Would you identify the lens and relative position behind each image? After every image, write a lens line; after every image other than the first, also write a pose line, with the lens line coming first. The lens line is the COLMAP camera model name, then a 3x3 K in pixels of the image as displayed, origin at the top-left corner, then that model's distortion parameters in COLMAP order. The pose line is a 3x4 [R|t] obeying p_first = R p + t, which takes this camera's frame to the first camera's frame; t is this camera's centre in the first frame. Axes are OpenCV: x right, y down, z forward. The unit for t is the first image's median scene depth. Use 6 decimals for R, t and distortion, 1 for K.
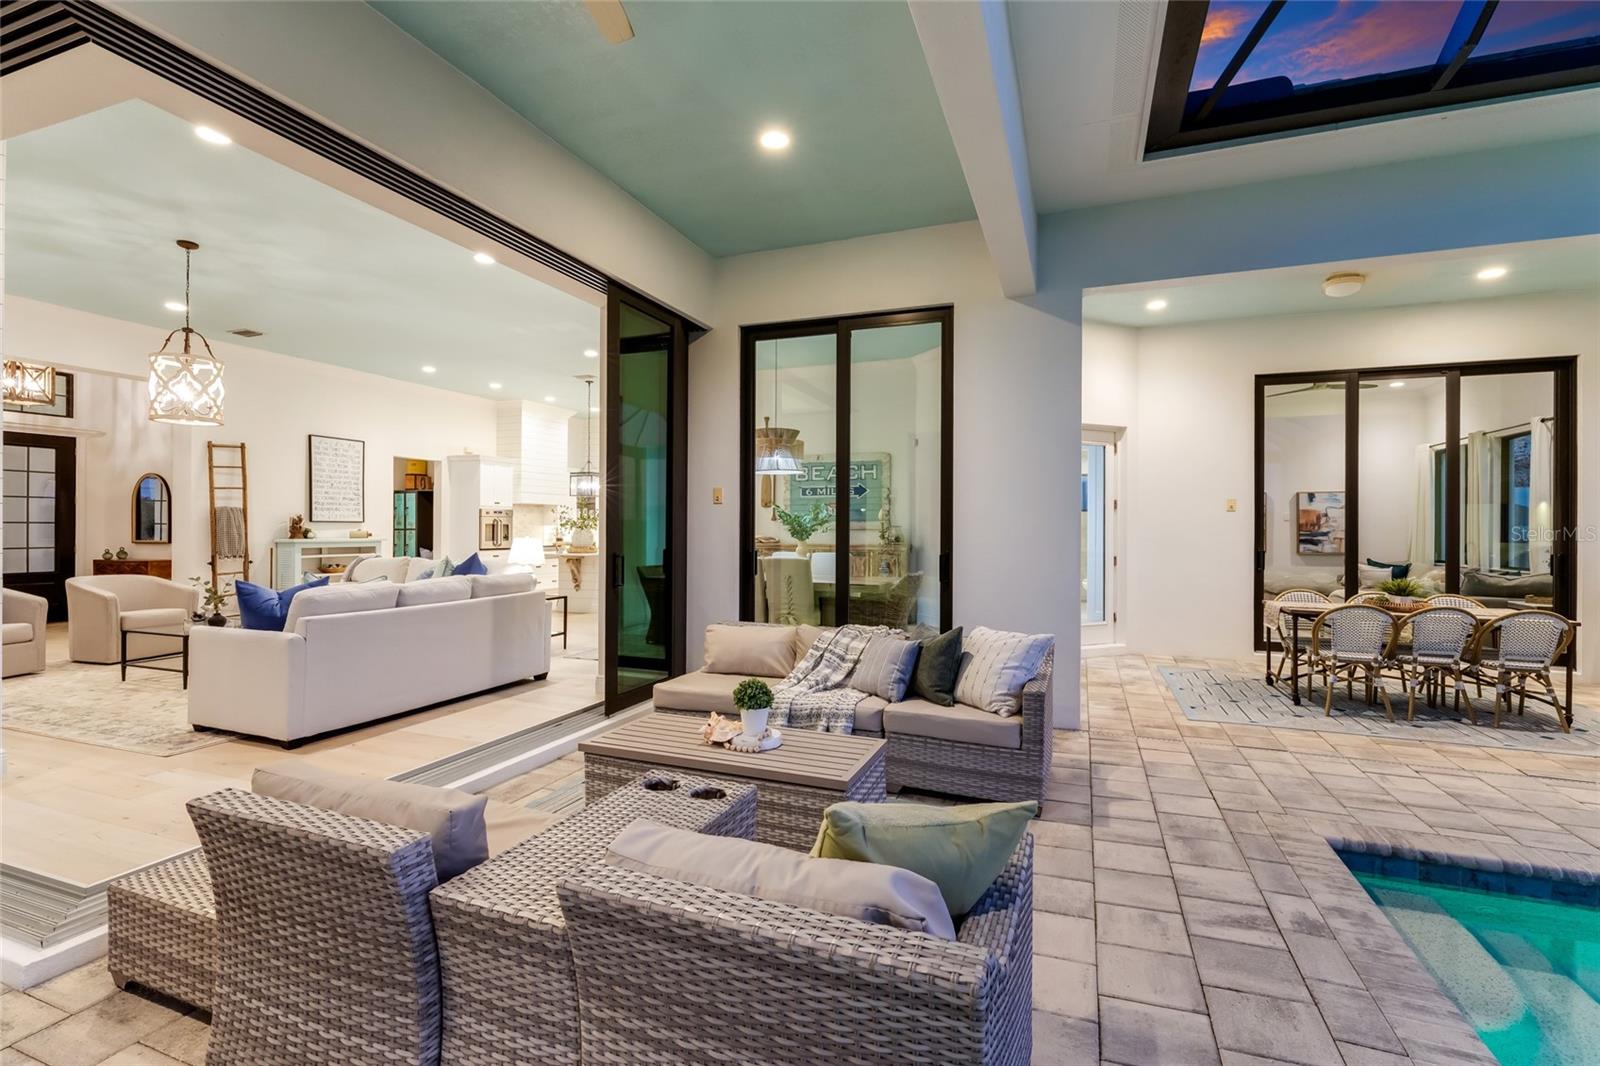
lens RADIAL K [[739.8, 0, 798.3], [0, 739.8, 524.9], [0, 0, 1]] dist [0.002711, -0.000436]
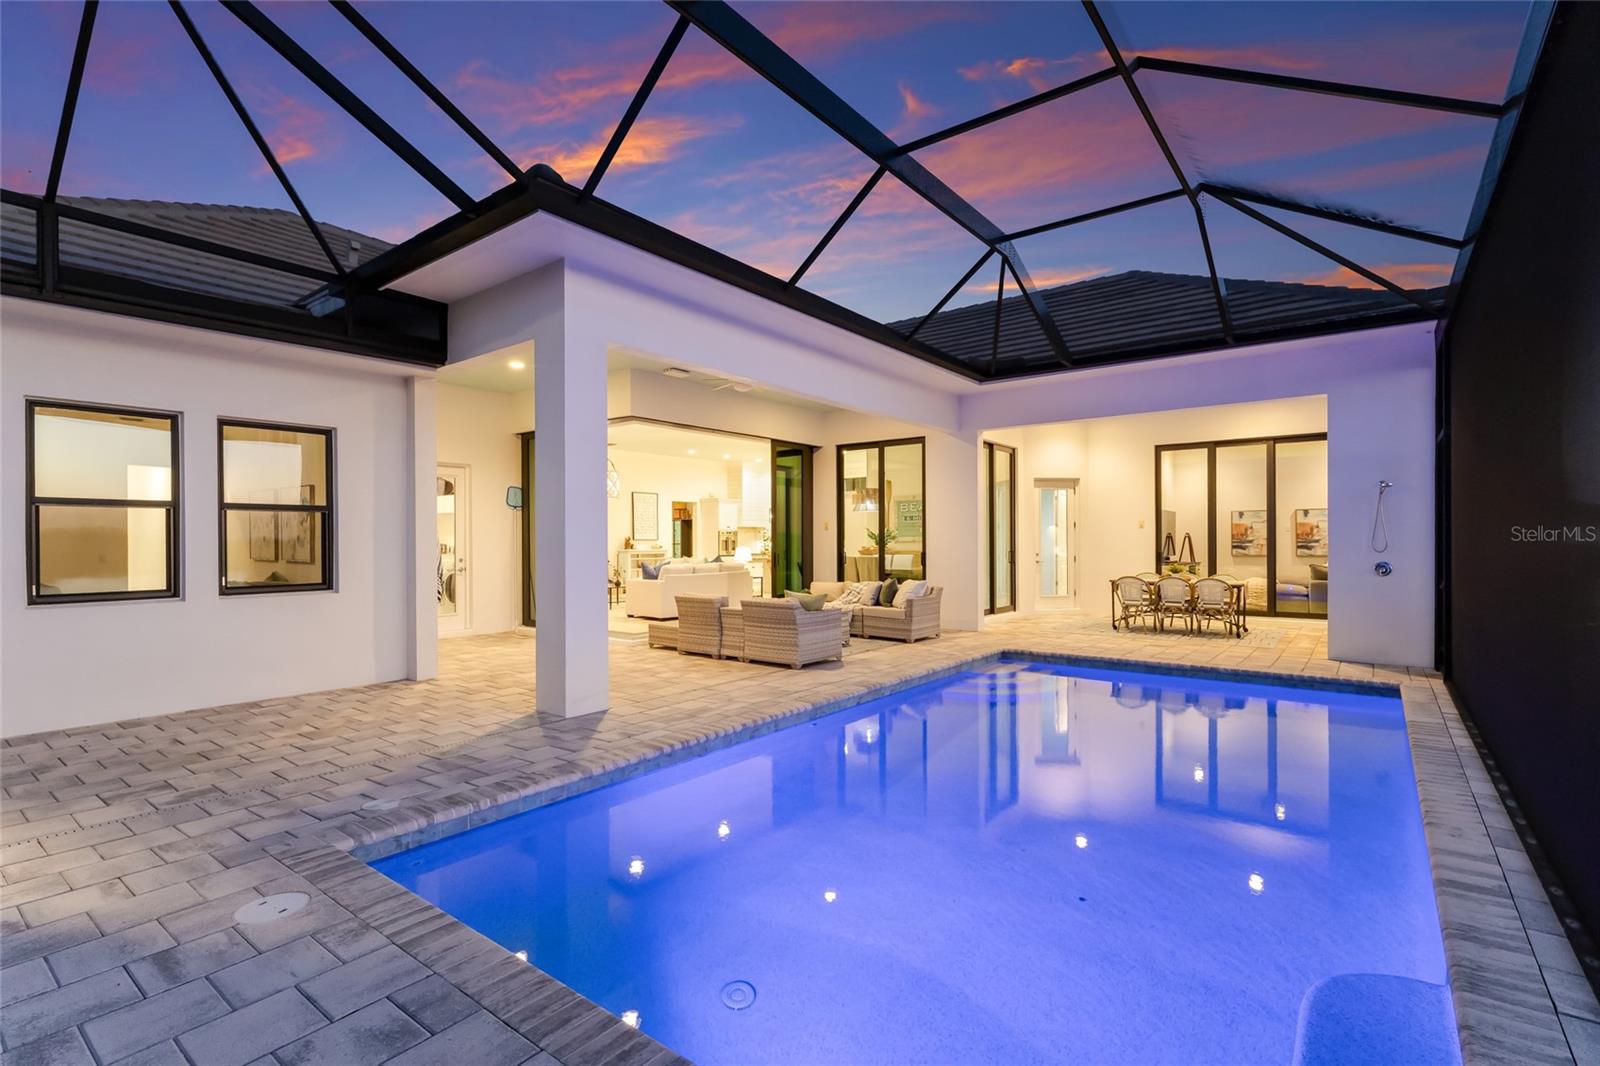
lens RADIAL K [[735.9, 0, 791.6], [0, 735.9, 536.6], [0, 0, 1]] dist [0.010751, -0.000694]
pose [[0.955484, -0.011790, -0.294806, 0.371464], [0.011136, 0.999930, -0.003897, -0.001461], [0.294832, 0.000441, 0.955549, -0.926733]]
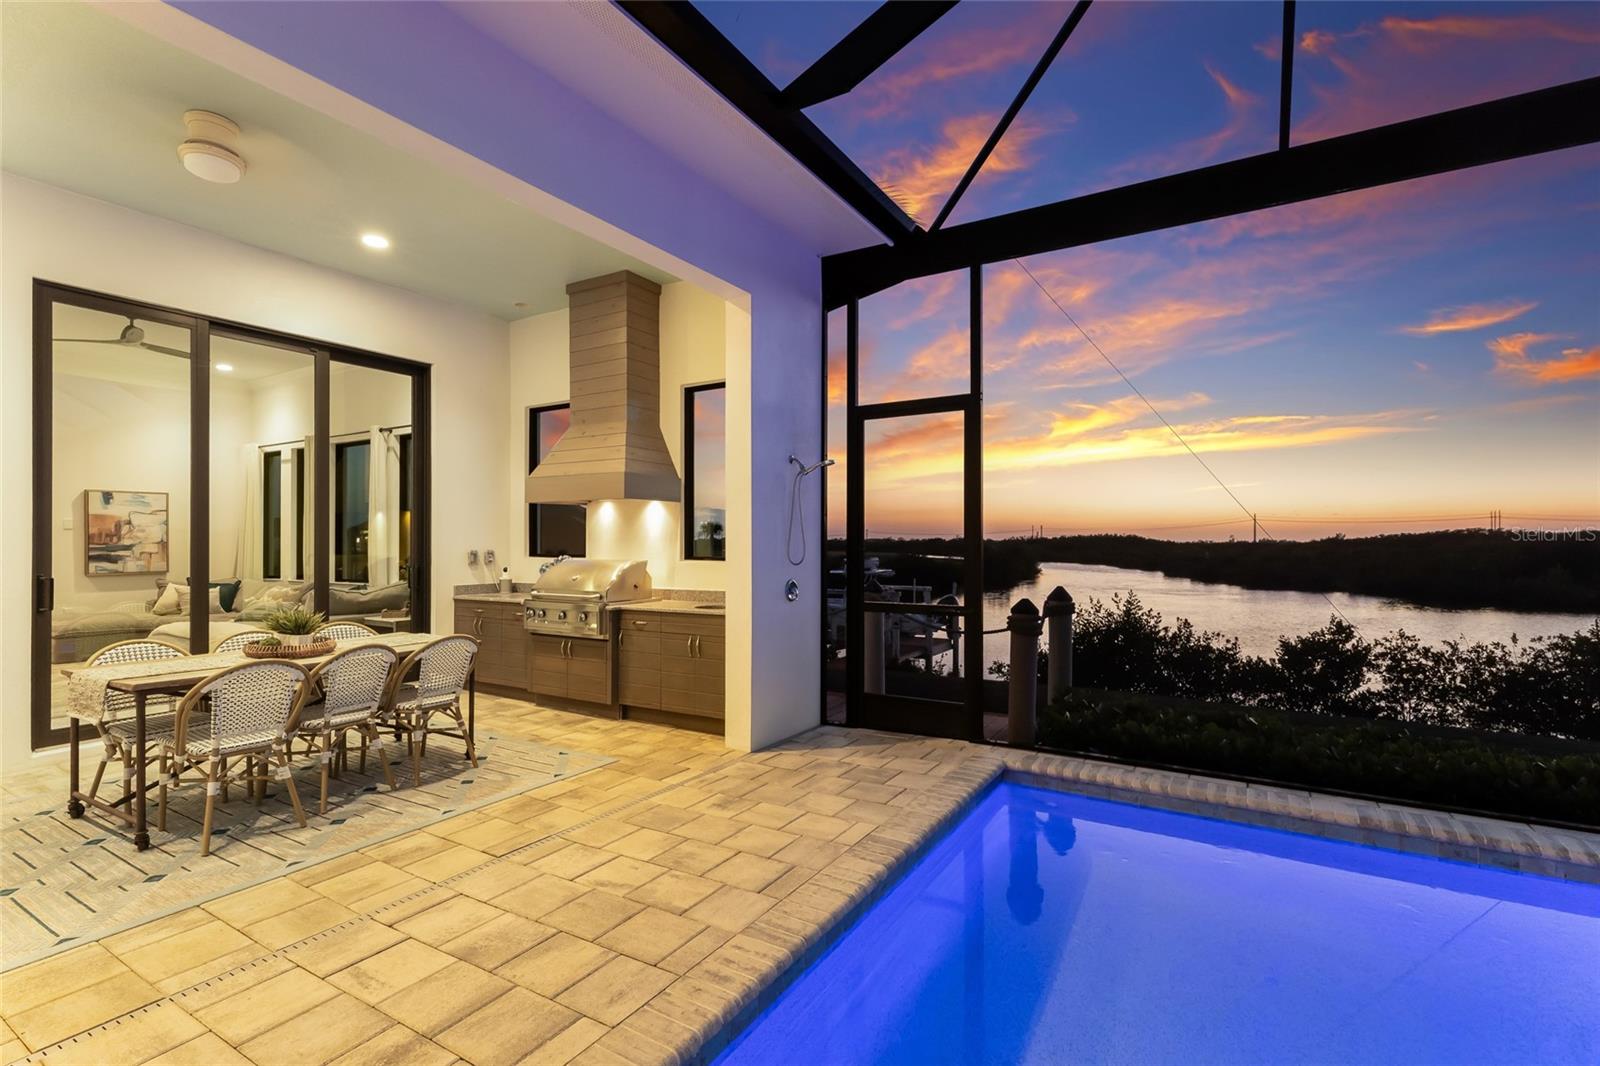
lens RADIAL K [[735.9, 0, 791.6], [0, 735.9, 536.6], [0, 0, 1]] dist [0.010751, -0.000694]
pose [[0.192033, -0.000255, 0.981388, 0.175111], [-0.000675, 1.000000, 0.000392, 0.000898], [-0.981388, -0.000738, 0.192033, 0.338452]]
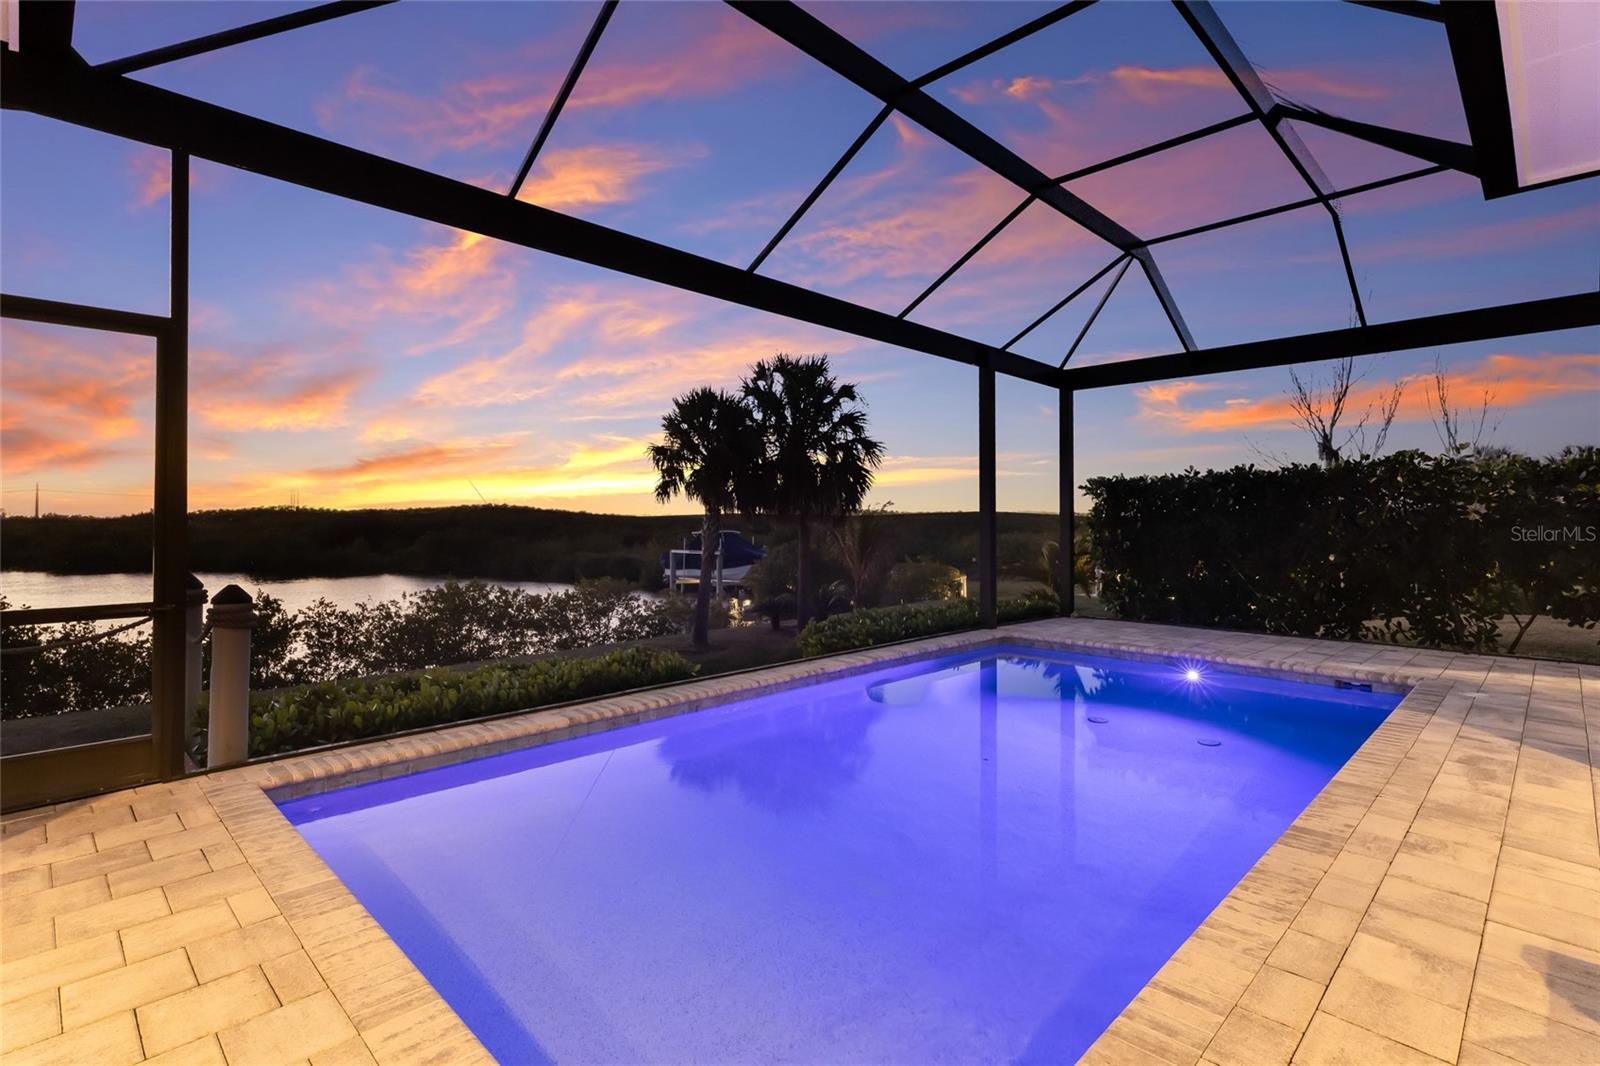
lens RADIAL K [[770.3, 0, 799.4], [0, 770.3, 508.7], [0, 0, 1]] dist [-0.001048, 0.000068]
pose [[-0.913137, -0.002839, 0.407643, 0.265371], [-0.008152, 0.999903, -0.011298, 0.004160], [-0.407571, -0.013640, -0.913072, 0.639001]]
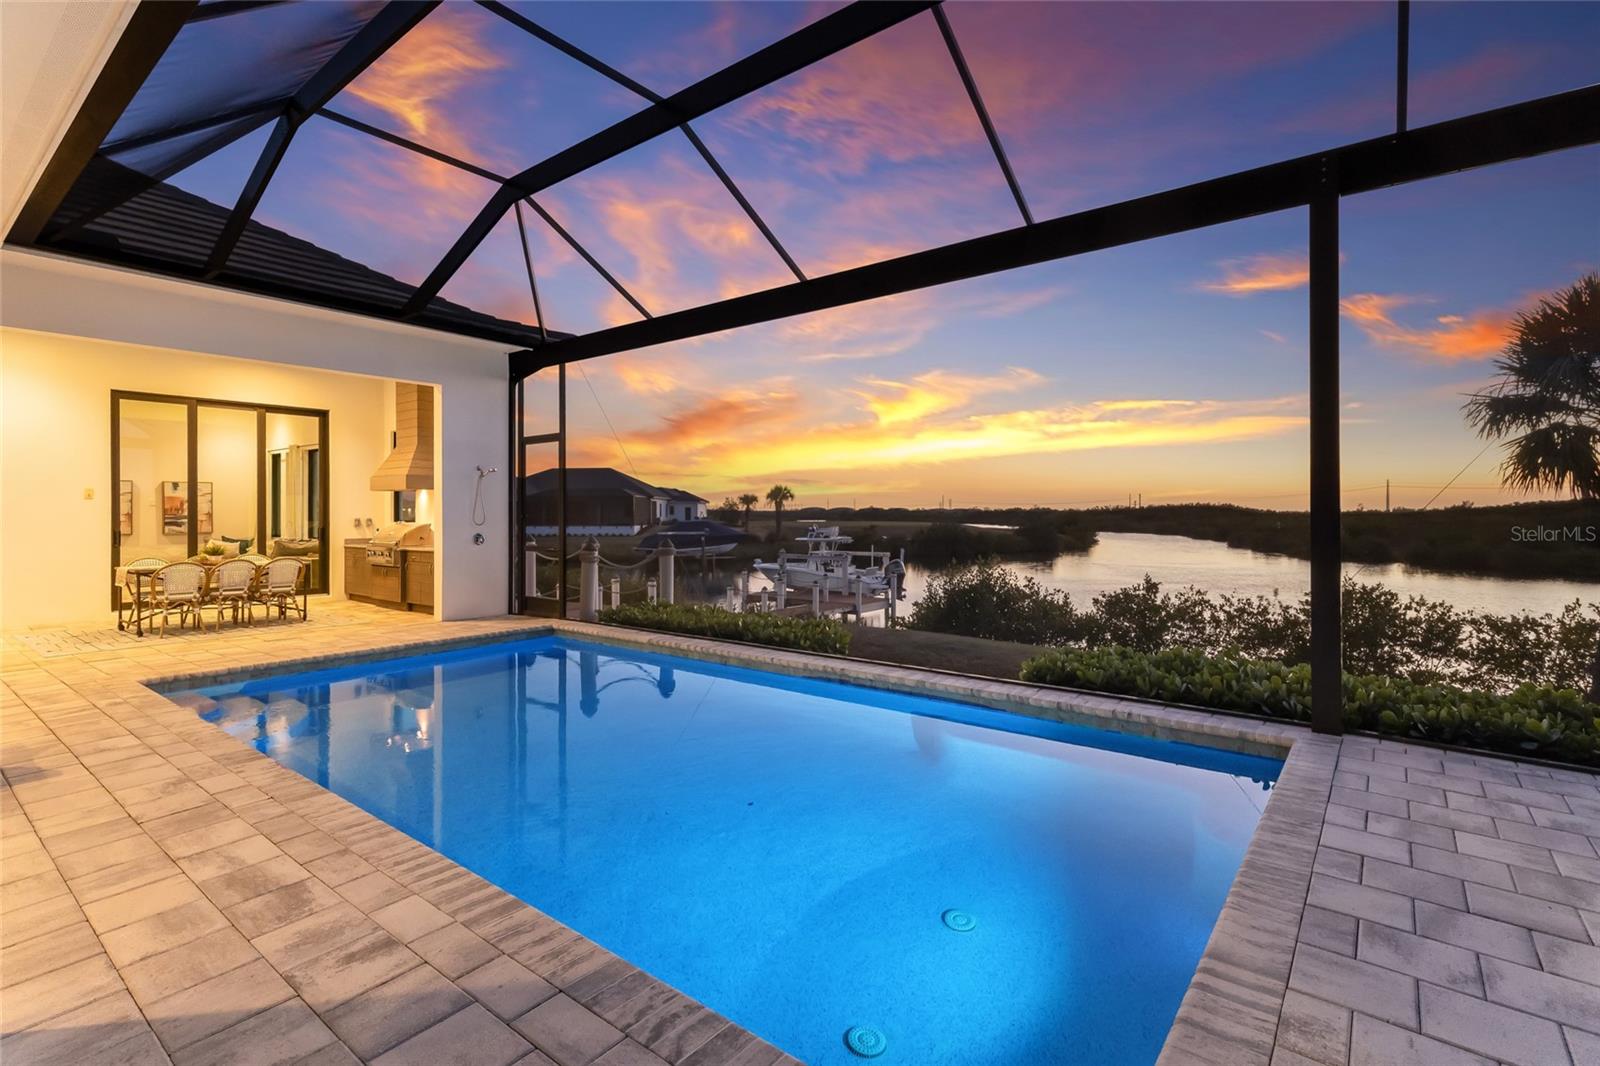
lens RADIAL K [[756.1, 0, 792.5], [0, 756.1, 509.8], [0, 0, 1]] dist [0.001318, 0.000249]
pose [[0.304250, -0.004429, 0.952582, -0.279090], [0.002830, 0.999989, 0.003746, -0.002309], [-0.952588, 0.001556, 0.304259, -0.539427]]
